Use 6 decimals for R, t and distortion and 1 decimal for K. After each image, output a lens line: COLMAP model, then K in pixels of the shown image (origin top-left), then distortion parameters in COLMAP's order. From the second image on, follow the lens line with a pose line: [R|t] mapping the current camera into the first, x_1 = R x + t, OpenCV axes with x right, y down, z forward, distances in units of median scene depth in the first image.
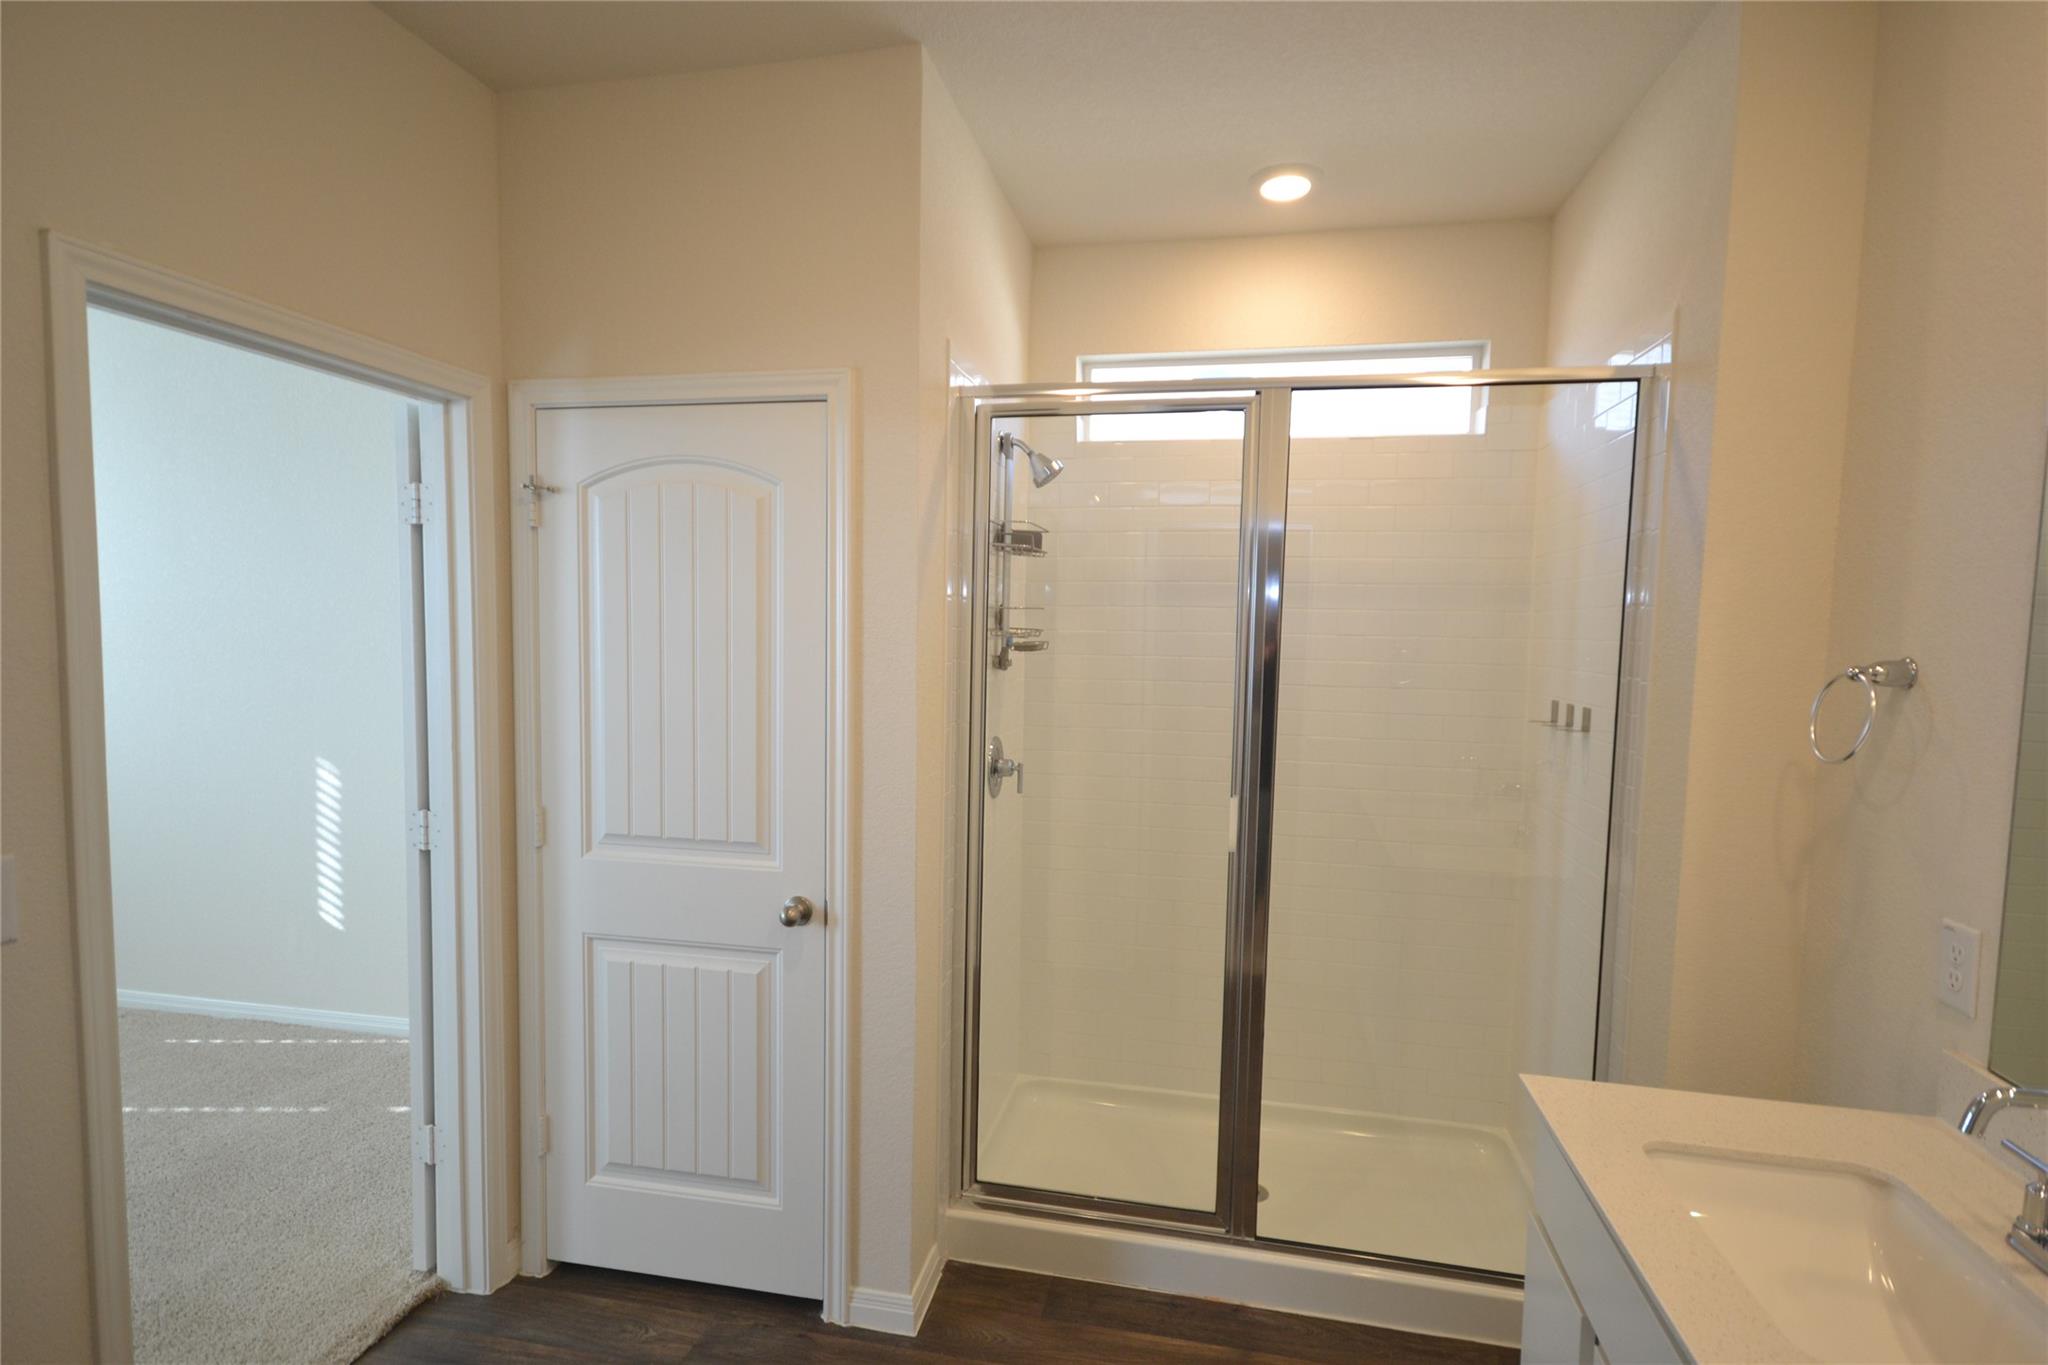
lens RADIAL K [[1046.9, 0, 1024.0], [0, 1046.9, 682.5], [0, 0, 1]] dist [0.001317, -0.000226]
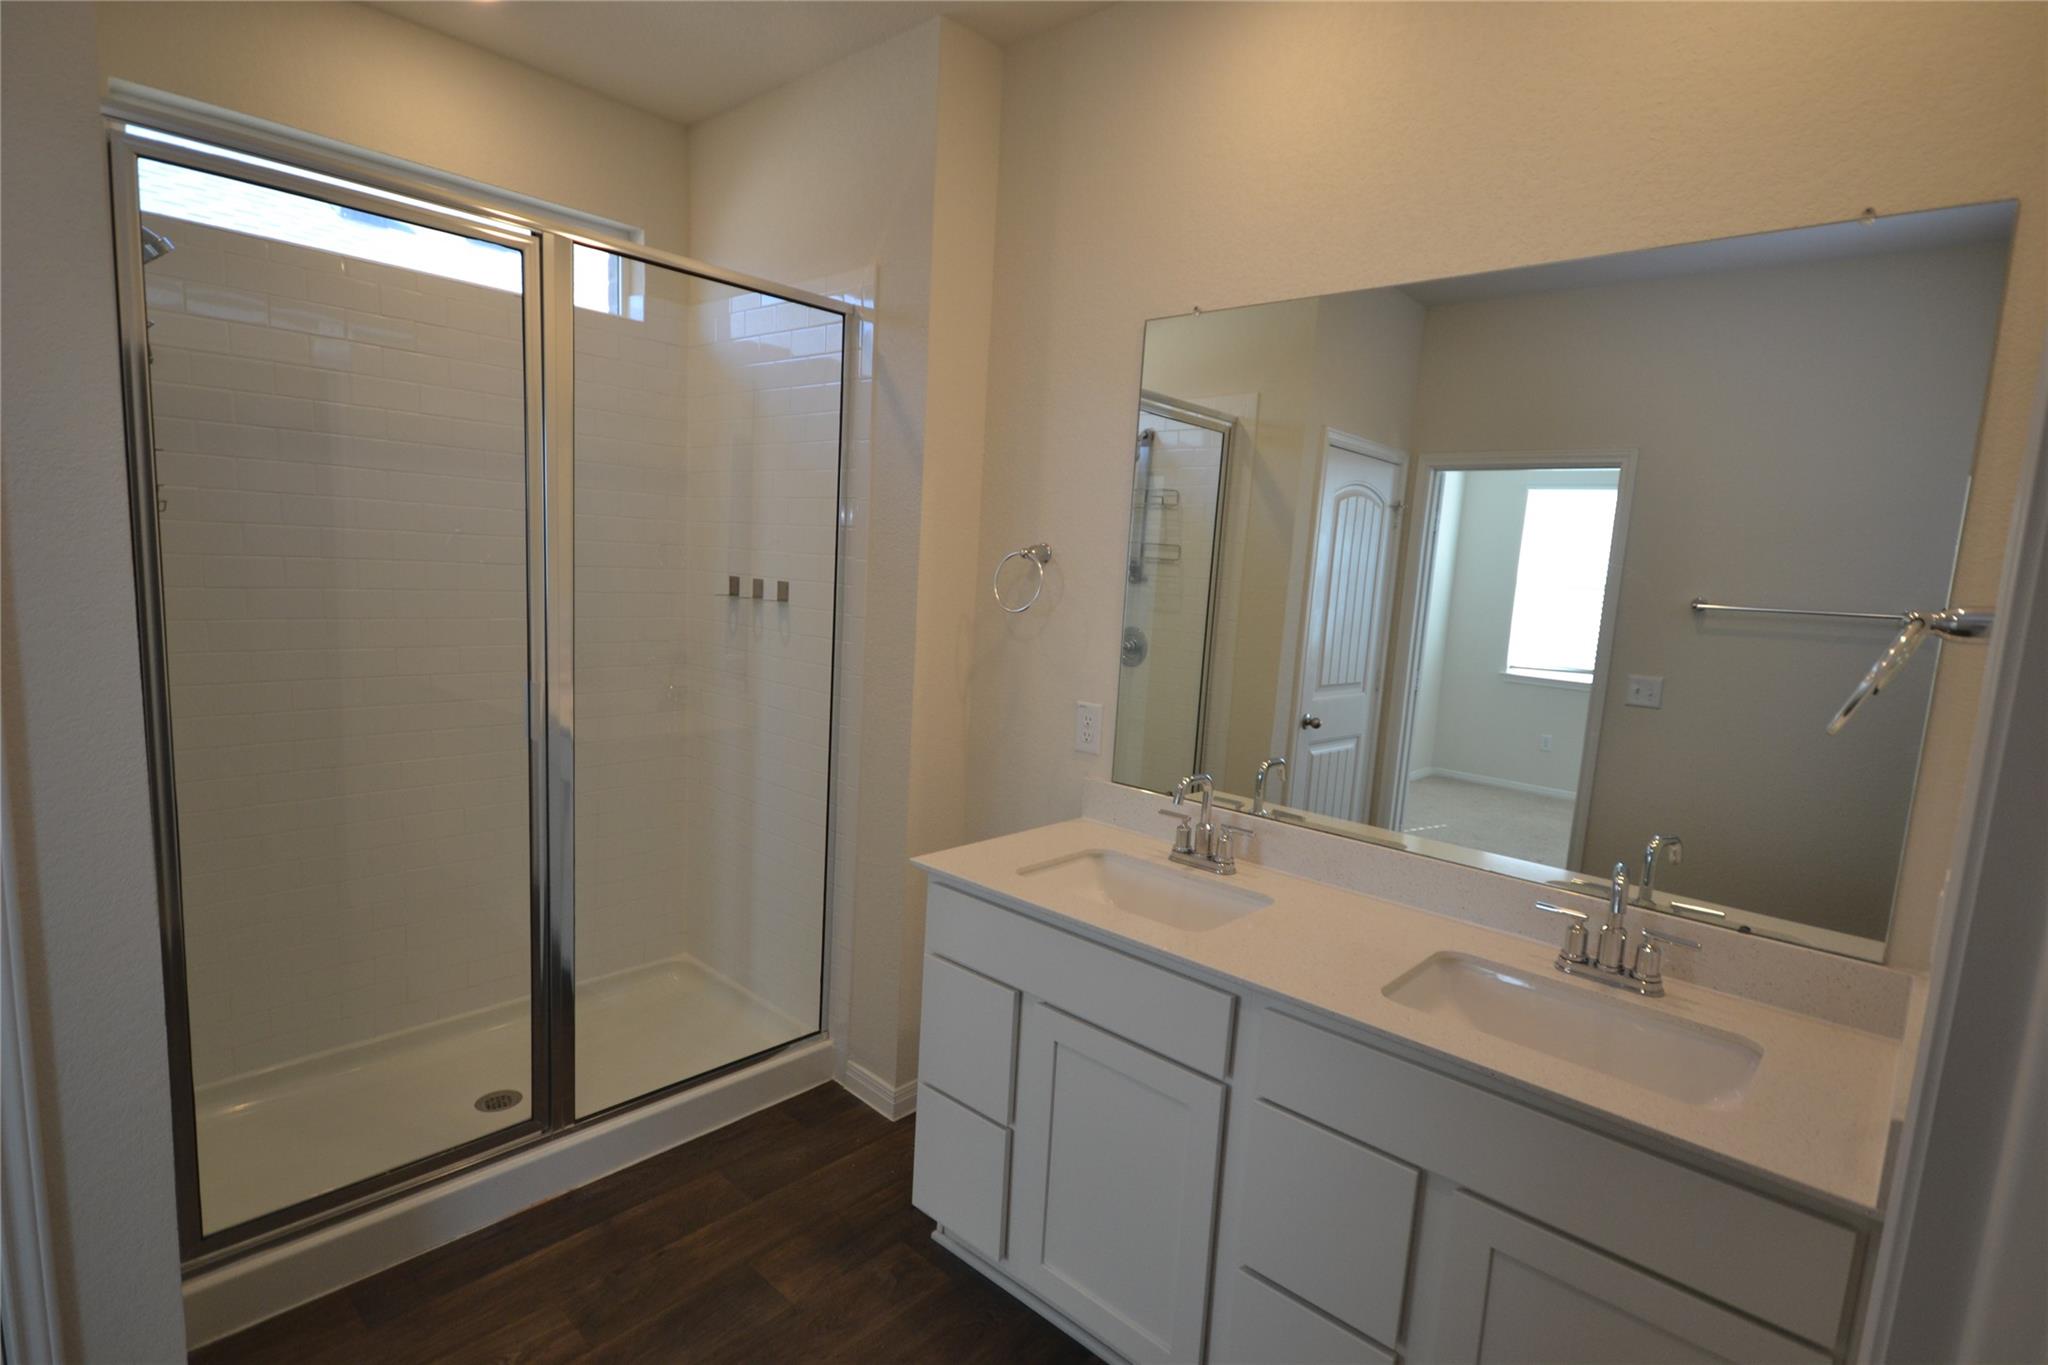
lens RADIAL K [[1046.9, 0, 1024.0], [0, 1046.9, 682.5], [0, 0, 1]] dist [0.001317, -0.000226]
pose [[0.488194, -0.099475, 0.867047, -0.396493], [0.000250, 0.993499, 0.113841, 0.003418], [-0.872735, -0.055360, 0.485046, 0.172707]]
